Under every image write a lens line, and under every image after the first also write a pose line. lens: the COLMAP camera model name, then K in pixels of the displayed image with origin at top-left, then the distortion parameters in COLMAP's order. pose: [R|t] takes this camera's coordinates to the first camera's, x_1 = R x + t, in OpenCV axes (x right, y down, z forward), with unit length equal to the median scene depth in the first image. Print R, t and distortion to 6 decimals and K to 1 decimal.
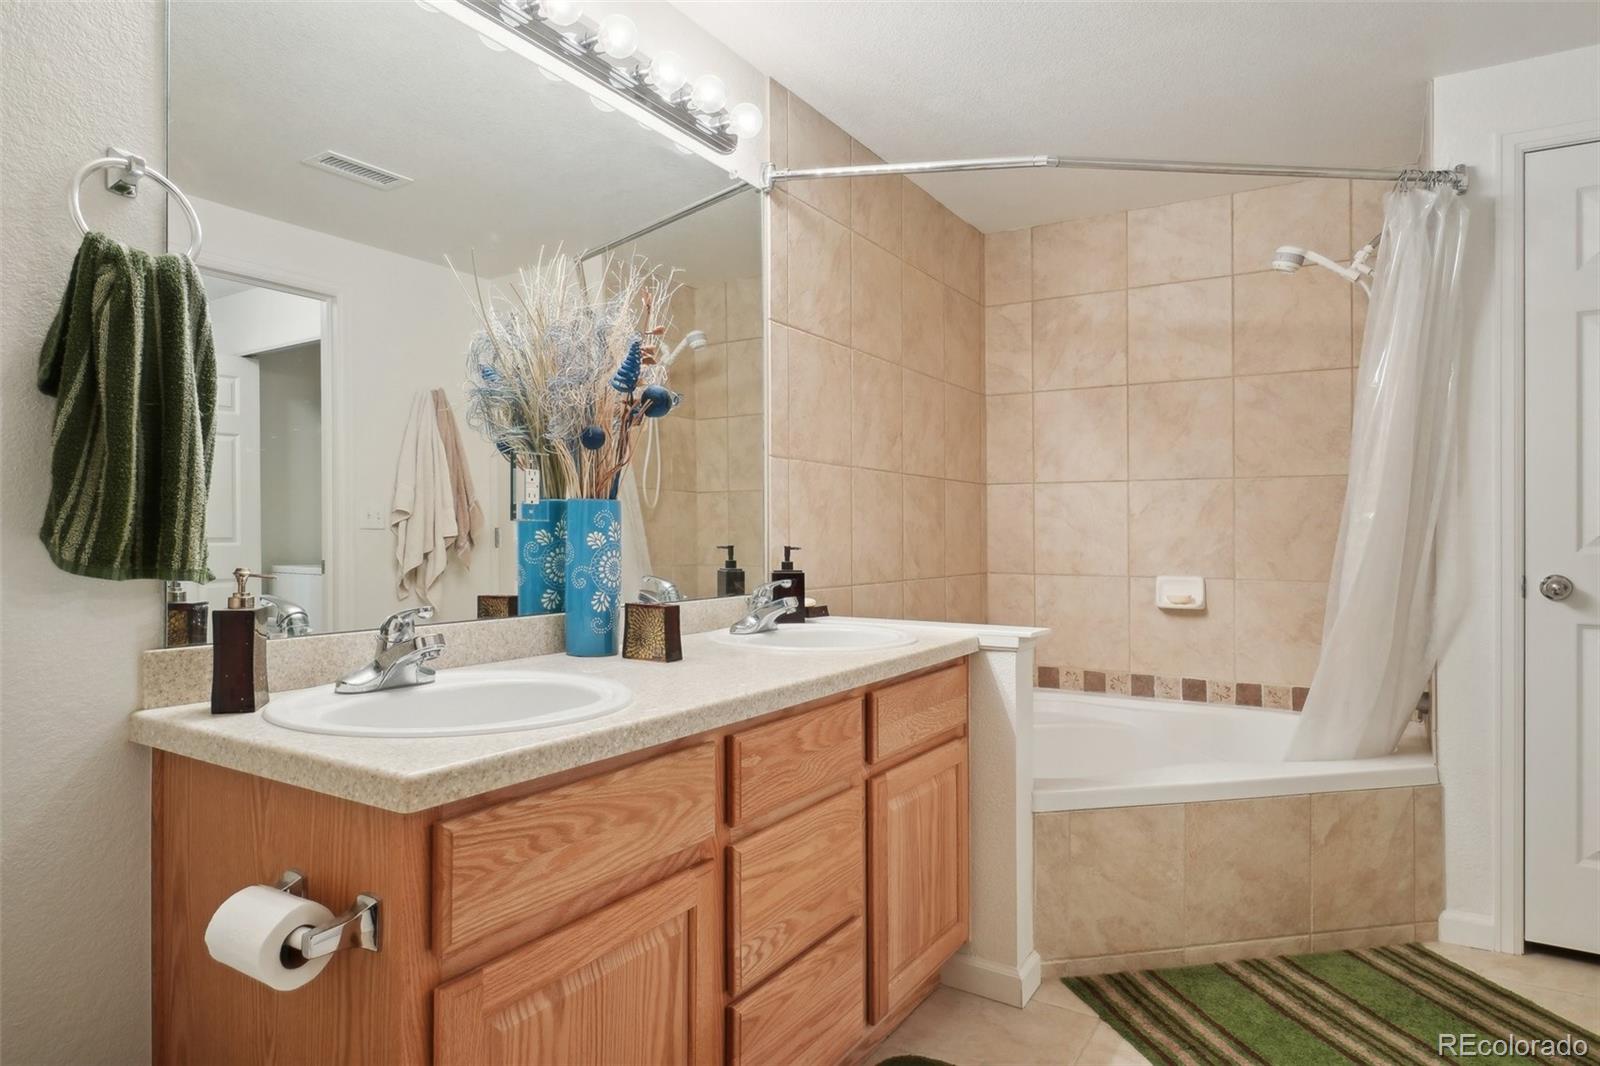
lens RADIAL K [[943.9, 0, 787.0], [0, 943.9, 516.0], [0, 0, 1]] dist [0.011212, -0.007737]
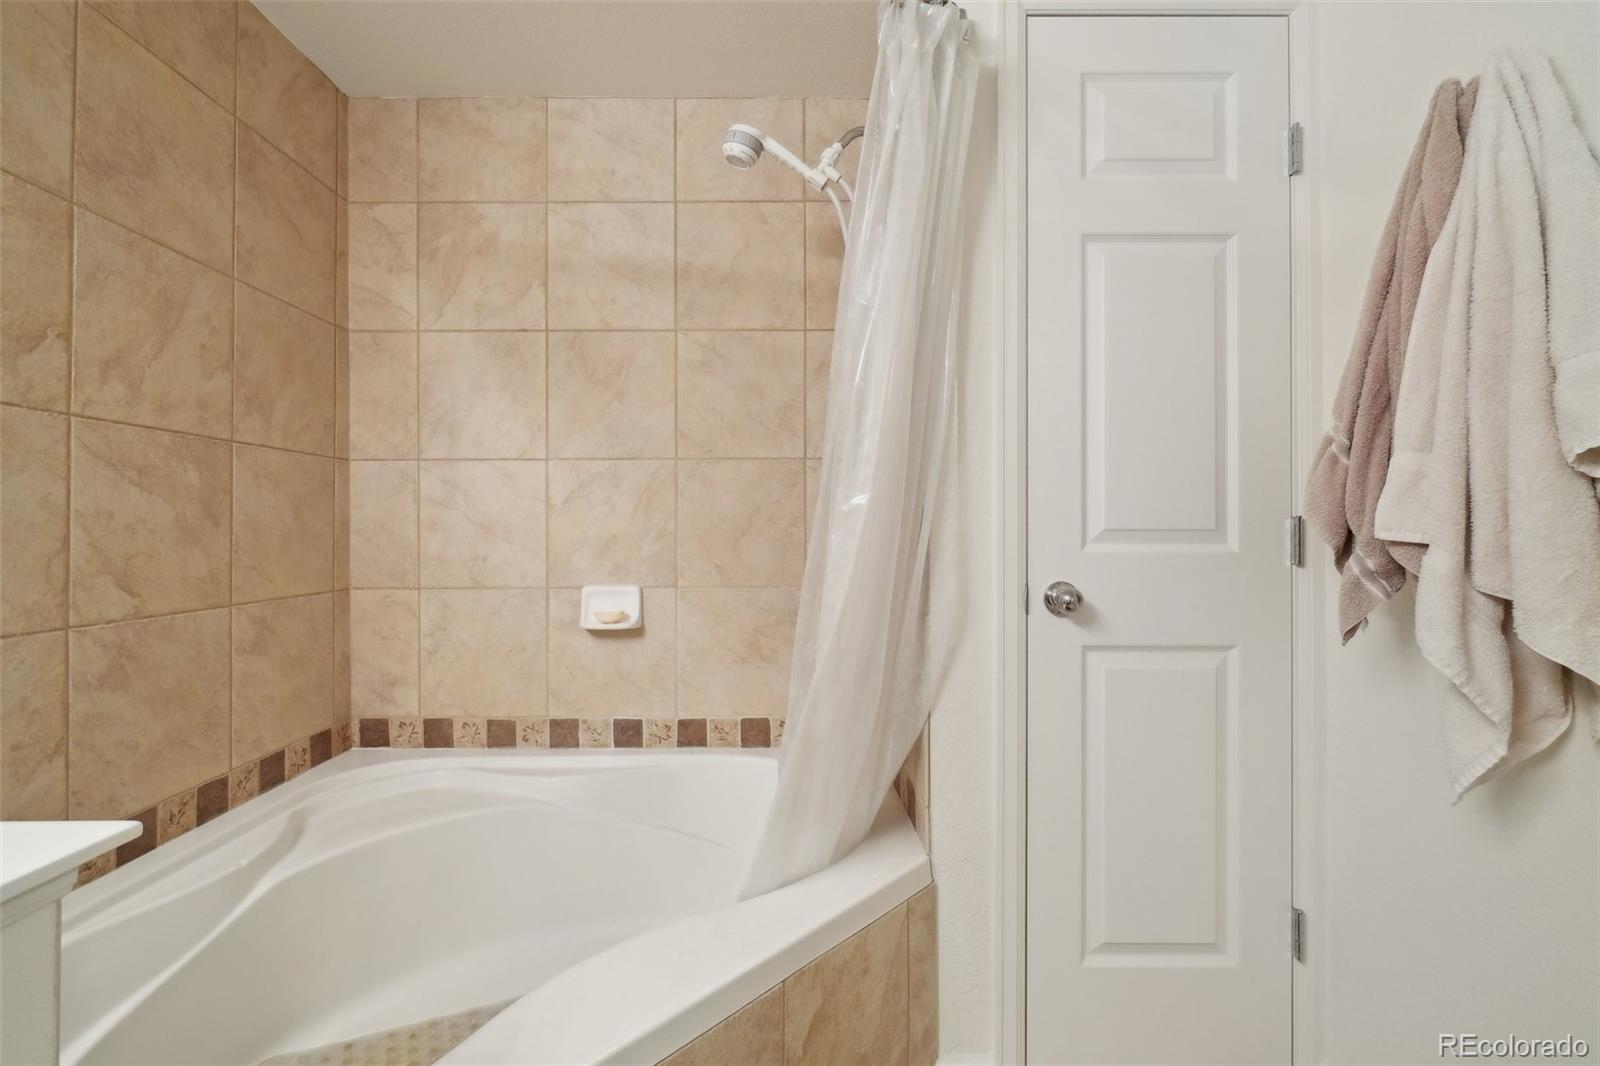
lens RADIAL K [[708.7, 0, 795.1], [0, 708.7, 519.2], [0, 0, 1]] dist [-0.002326, -0.001405]
pose [[0.831390, 0.001776, 0.555686, 0.222037], [-0.003549, 0.999991, 0.002113, 0.008249], [-0.555678, -0.003729, 0.831389, 0.444339]]
